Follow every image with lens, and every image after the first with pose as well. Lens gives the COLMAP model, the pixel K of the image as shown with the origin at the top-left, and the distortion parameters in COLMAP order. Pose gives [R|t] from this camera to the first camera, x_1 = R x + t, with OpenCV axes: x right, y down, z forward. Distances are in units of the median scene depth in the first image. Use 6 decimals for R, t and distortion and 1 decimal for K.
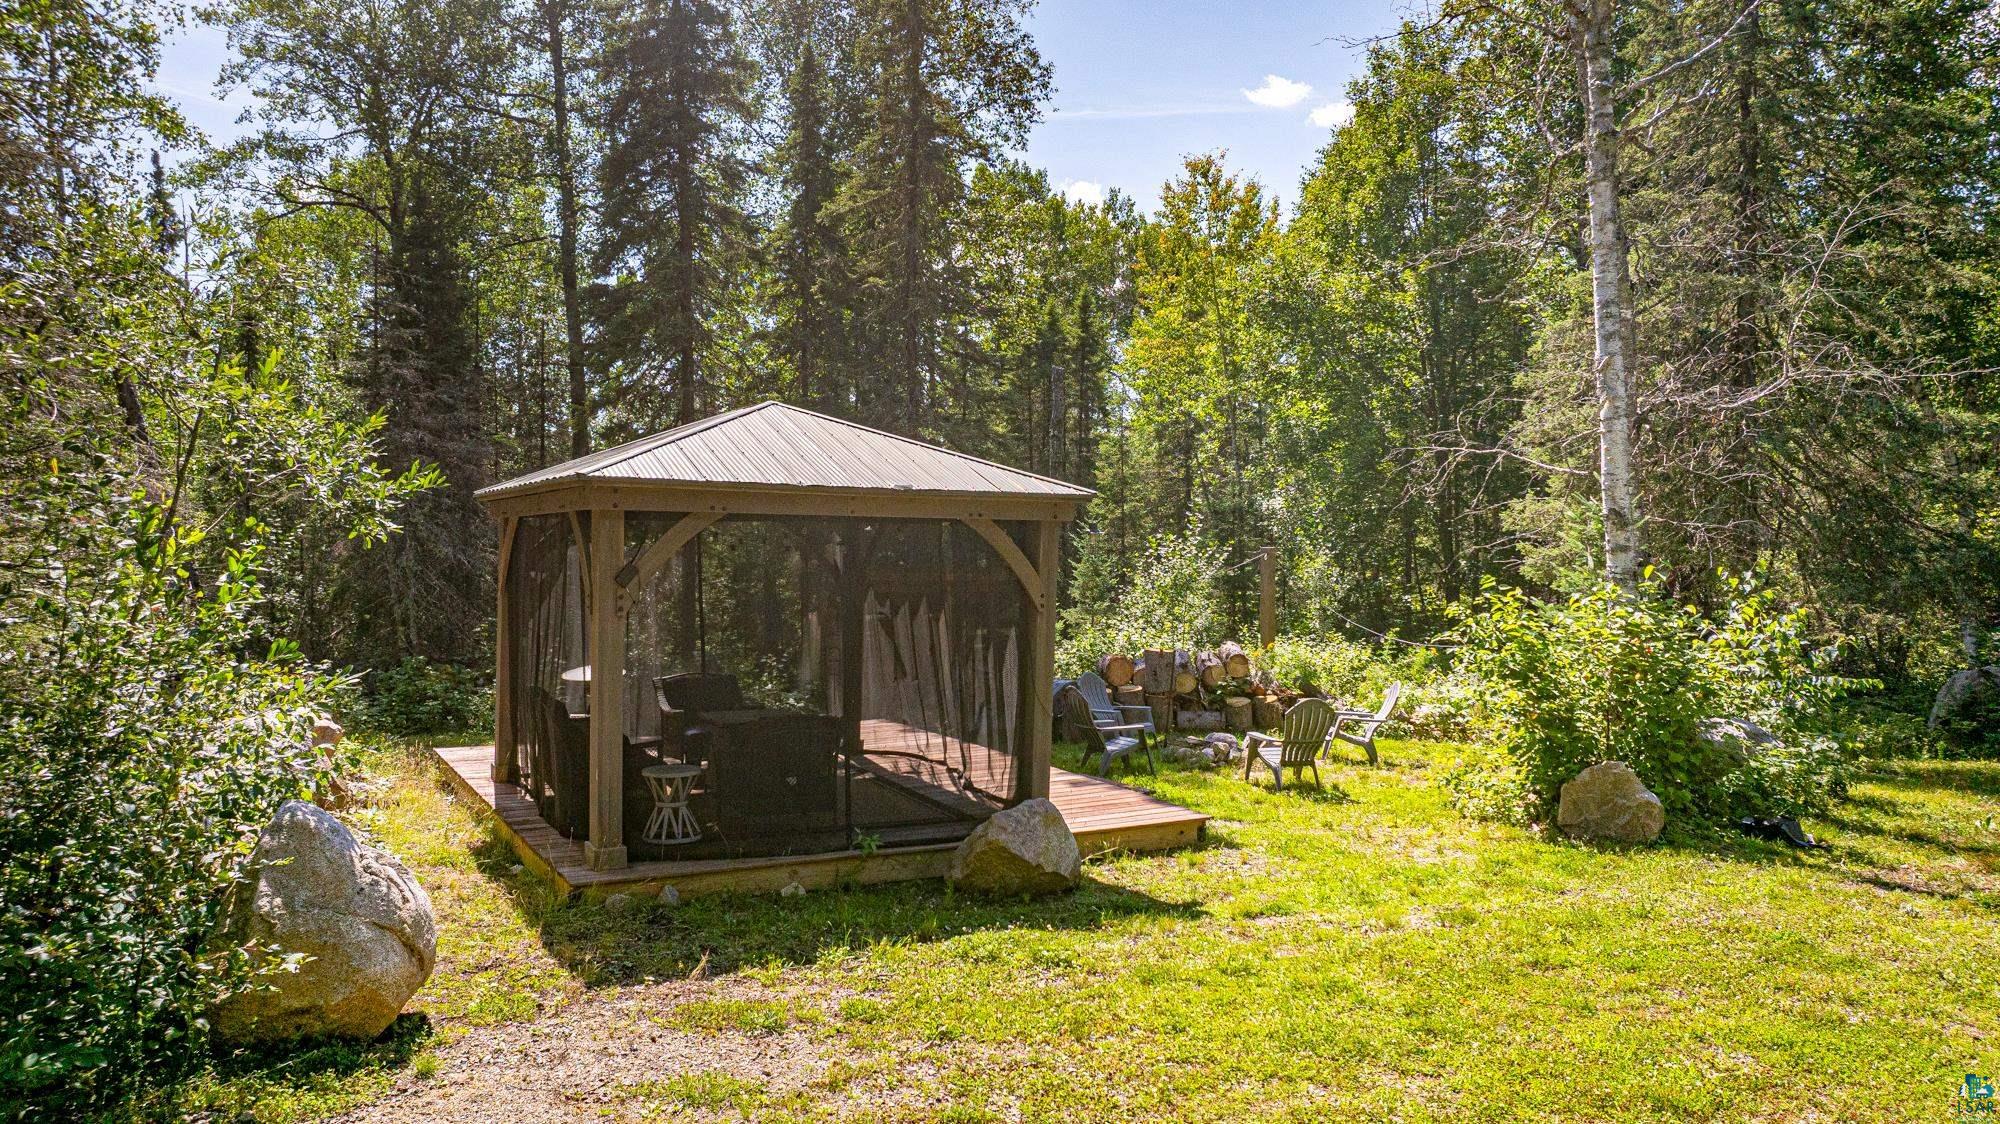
lens RADIAL K [[1407.6, 0, 1006.3], [0, 1407.6, 550.6], [0, 0, 1]] dist [-0.014255, -0.004766]
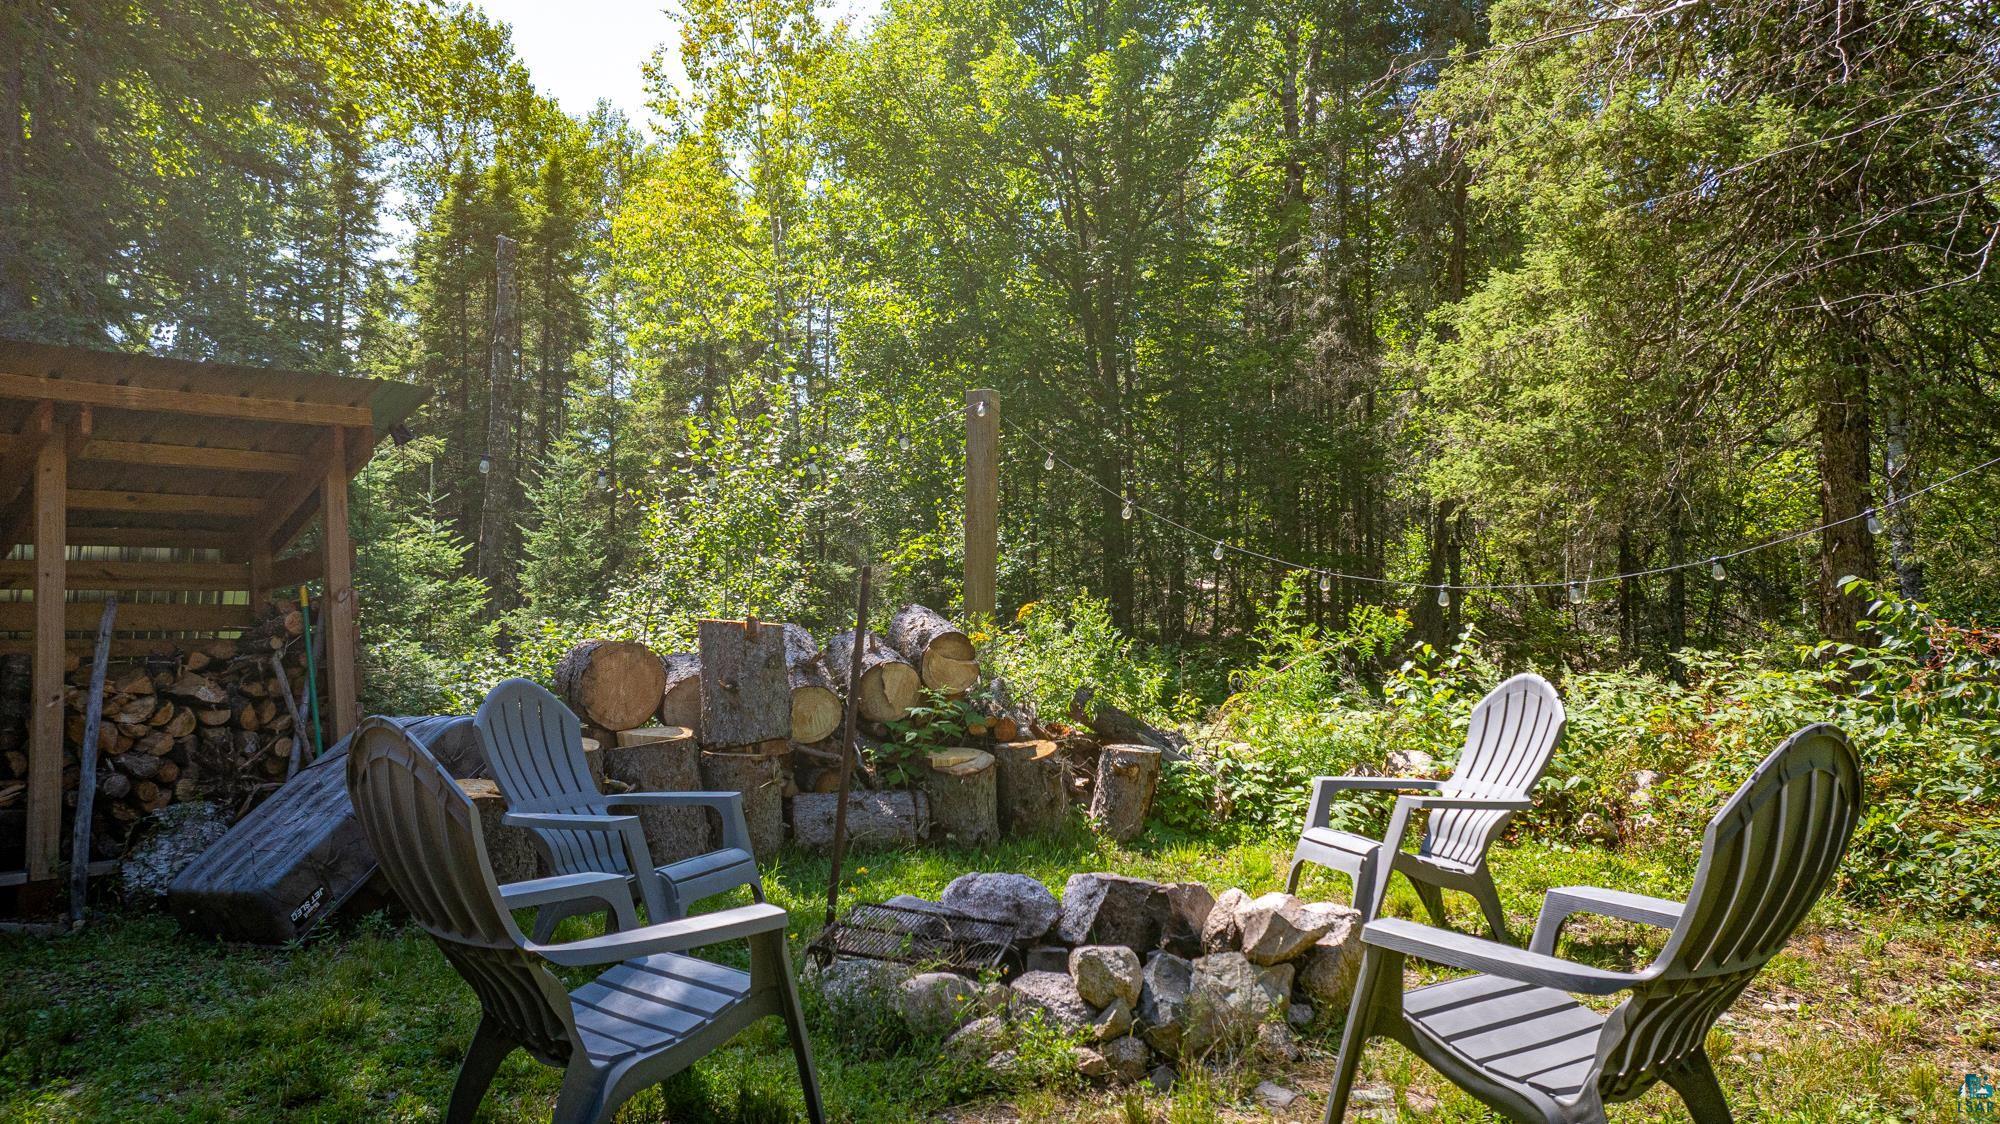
lens RADIAL K [[1407.6, 0, 1006.3], [0, 1407.6, 550.6], [0, 0, 1]] dist [-0.014255, -0.004766]
pose [[0.935285, 0.009344, 0.353773, 0.036360], [0.004753, 0.999230, -0.038957, 0.051506], [-0.353865, 0.038117, 0.934520, 0.500141]]
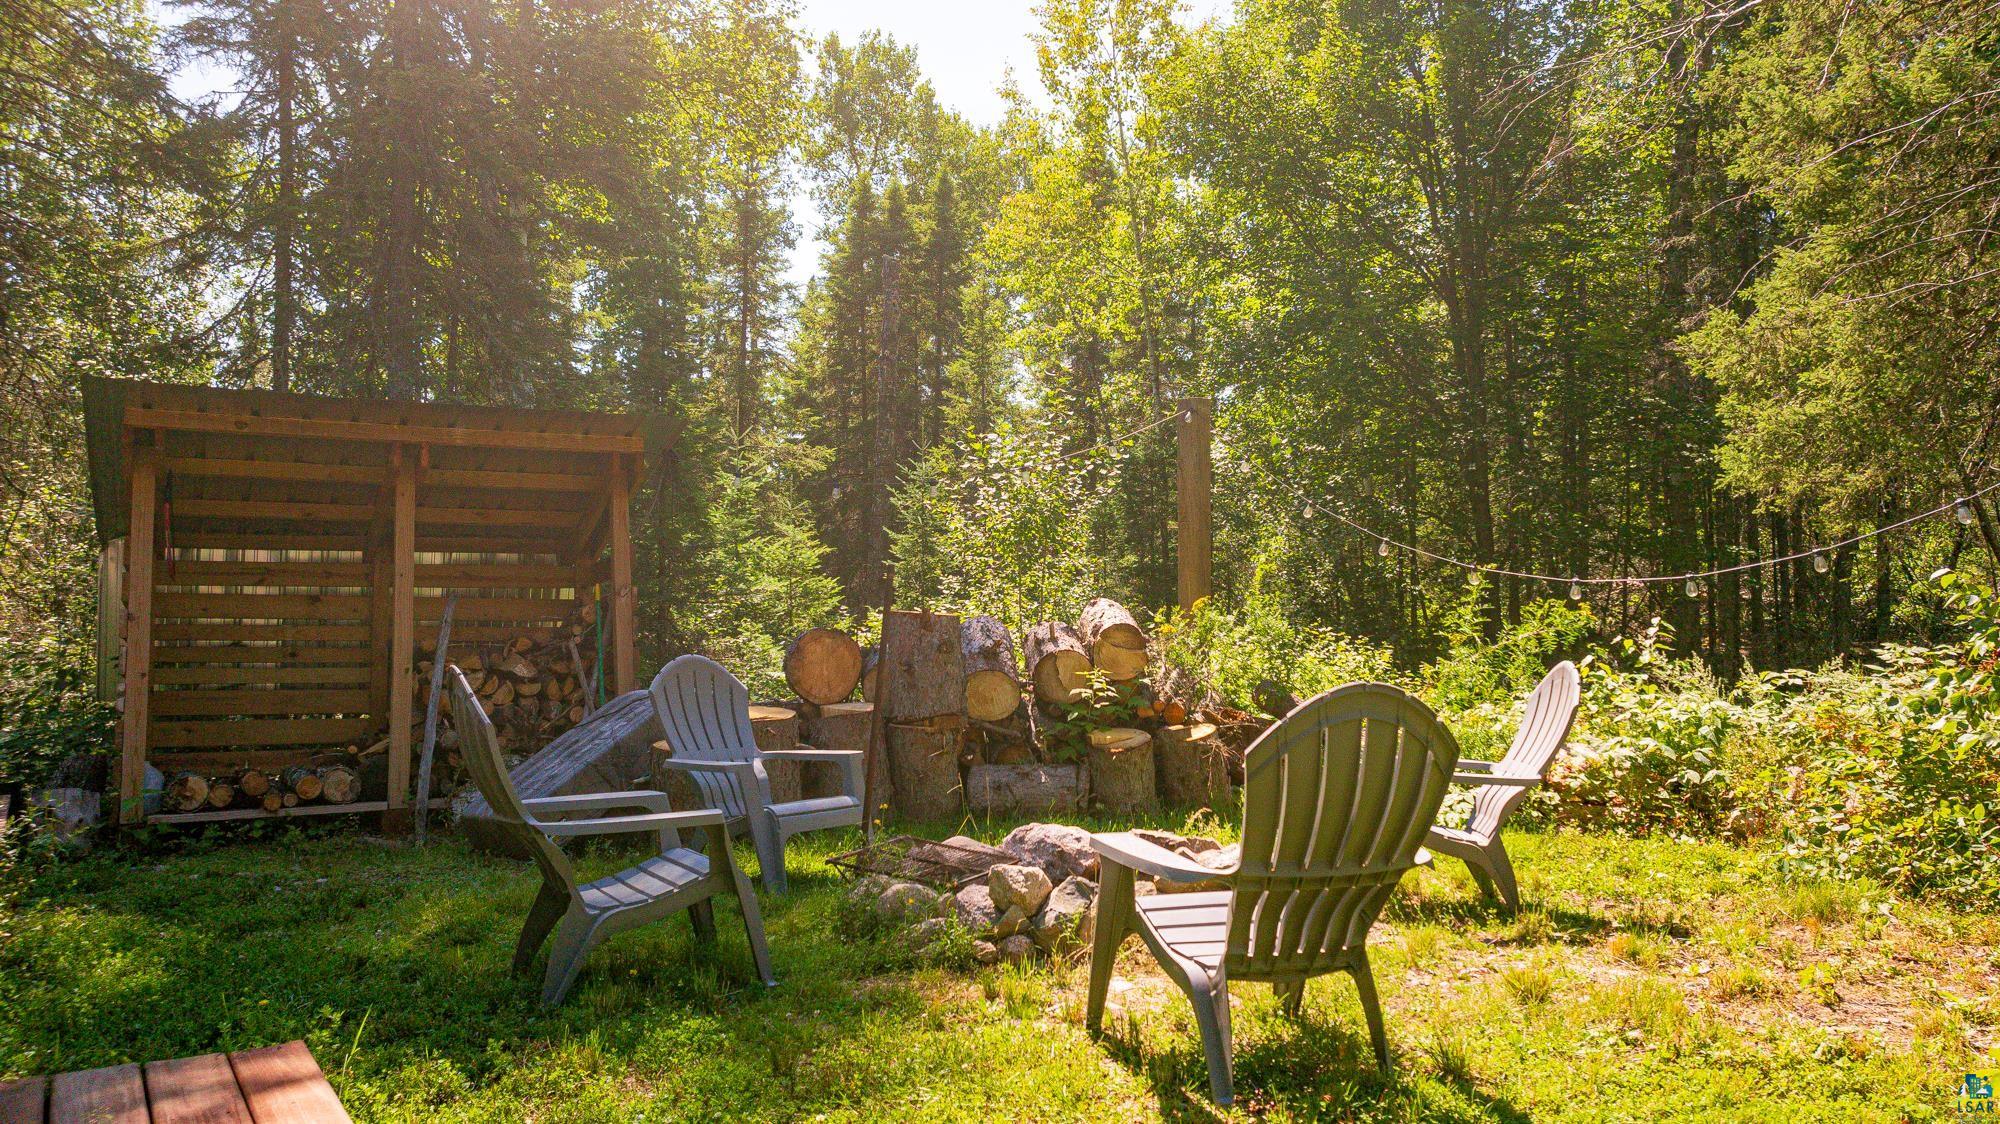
lens RADIAL K [[1490.3, 0, 1074.7], [0, 1490.3, 515.9], [0, 0, 1]] dist [-0.021680, -0.005610]
pose [[0.995749, 0.001887, 0.092084, 0.086098], [0.003822, 0.998082, -0.061785, 0.053329], [-0.092024, 0.061875, 0.993833, 0.439450]]
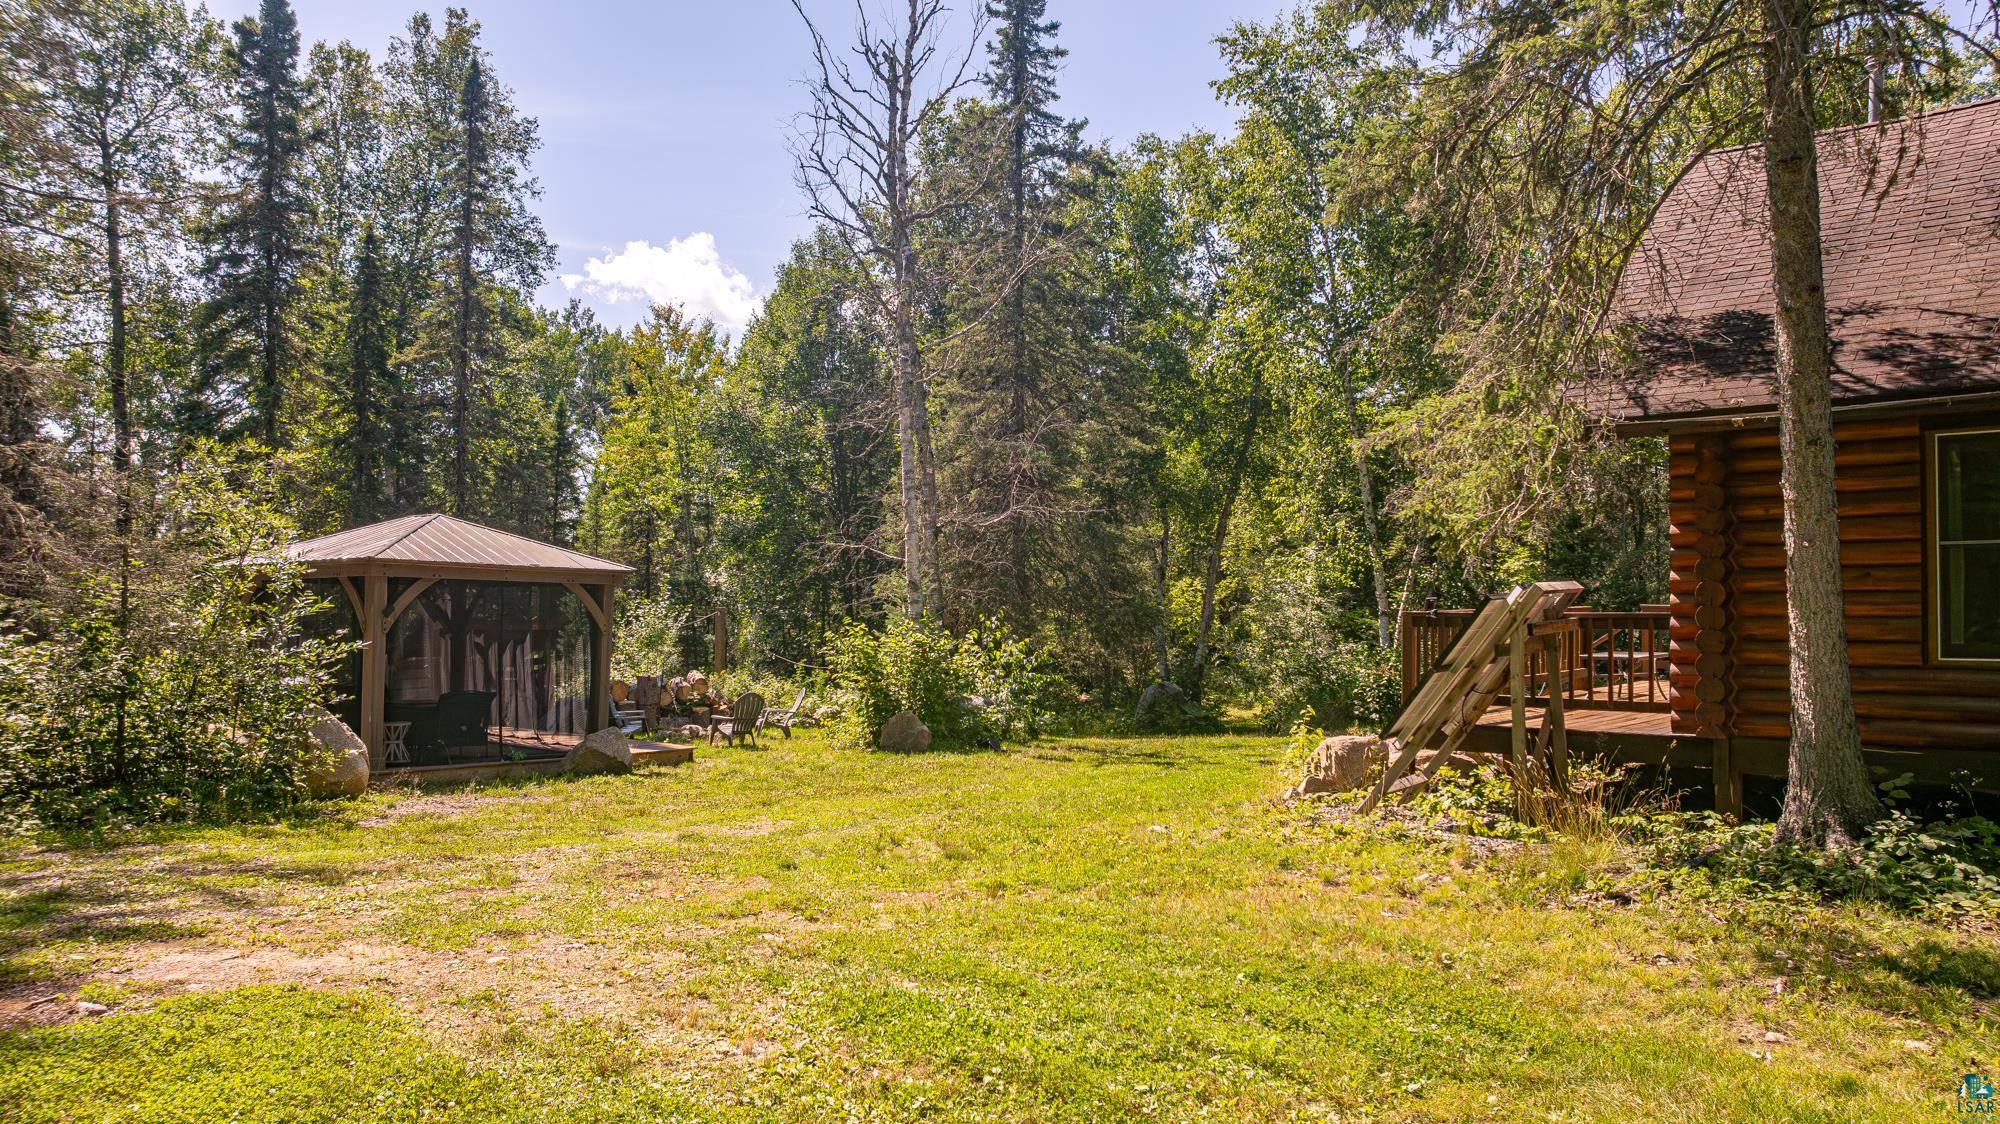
lens RADIAL K [[1407.6, 0, 1006.3], [0, 1407.6, 550.6], [0, 0, 1]] dist [-0.014255, -0.004766]
pose [[0.922239, 0.015613, 0.386304, -0.087957], [0.005534, 0.998549, -0.053567, 0.015682], [-0.386580, 0.051540, 0.920815, -0.387327]]
